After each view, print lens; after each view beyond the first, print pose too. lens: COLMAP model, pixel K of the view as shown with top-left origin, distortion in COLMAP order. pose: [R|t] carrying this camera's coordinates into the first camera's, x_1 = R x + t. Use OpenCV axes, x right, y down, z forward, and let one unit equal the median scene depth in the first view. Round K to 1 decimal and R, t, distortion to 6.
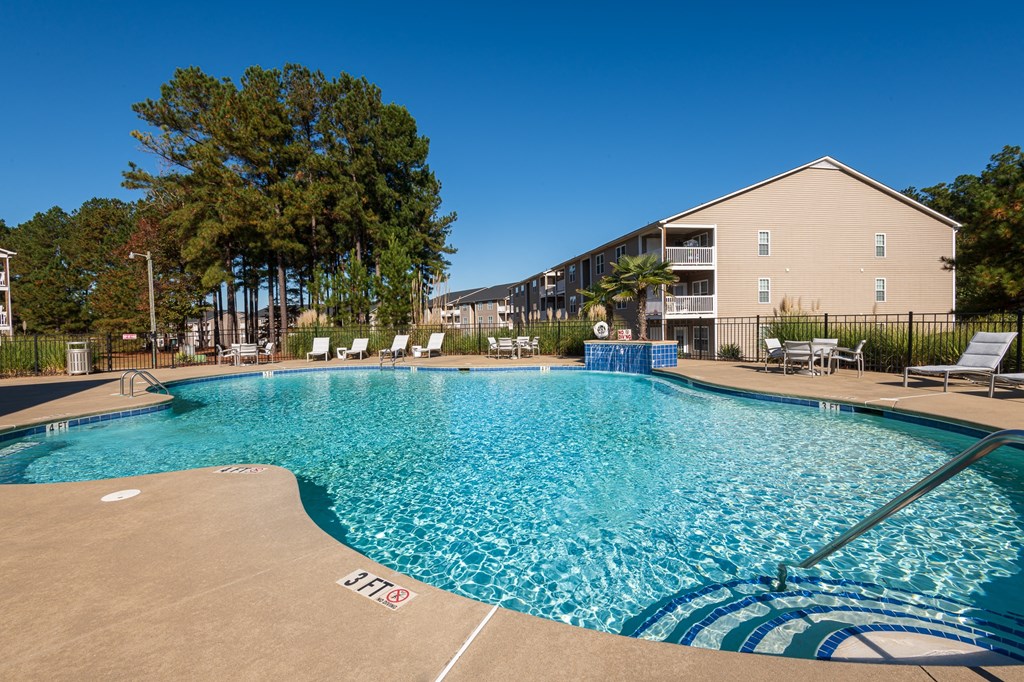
lens RADIAL K [[496.7, 0, 512.0], [0, 496.7, 341.0], [0, 0, 1]] dist [0.044985, -0.000052]
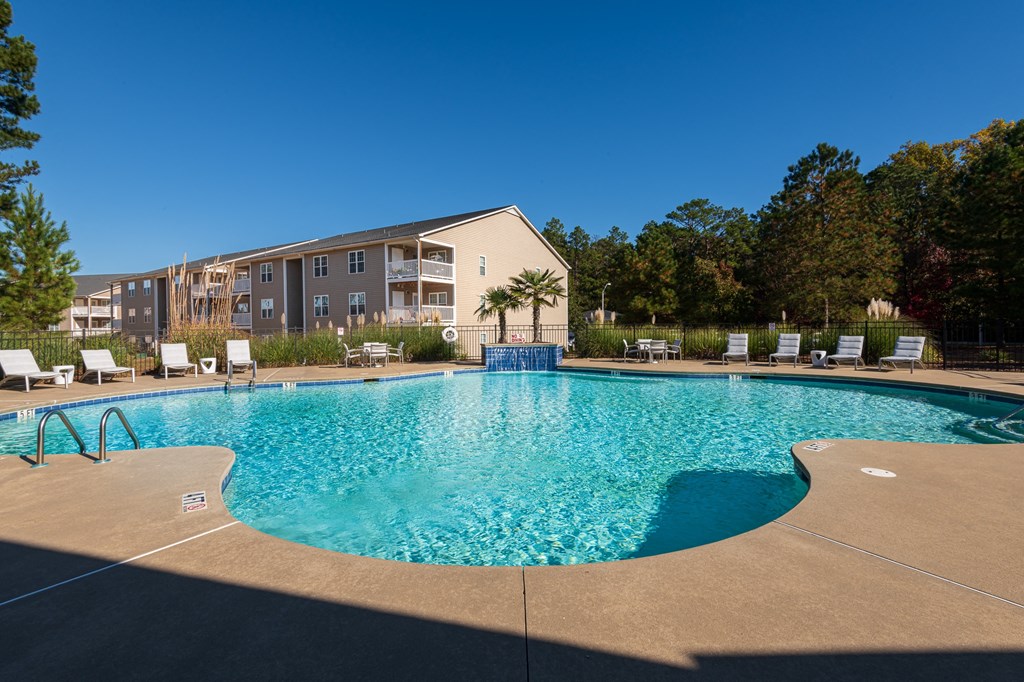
lens RADIAL K [[496.7, 0, 512.0], [0, 496.7, 341.0], [0, 0, 1]] dist [0.044985, -0.000052]
pose [[0.659209, -0.009686, 0.751897, -0.367692], [0.026119, 0.999609, -0.010023, 0.002920], [-0.751506, 0.026246, 0.659204, 0.157424]]
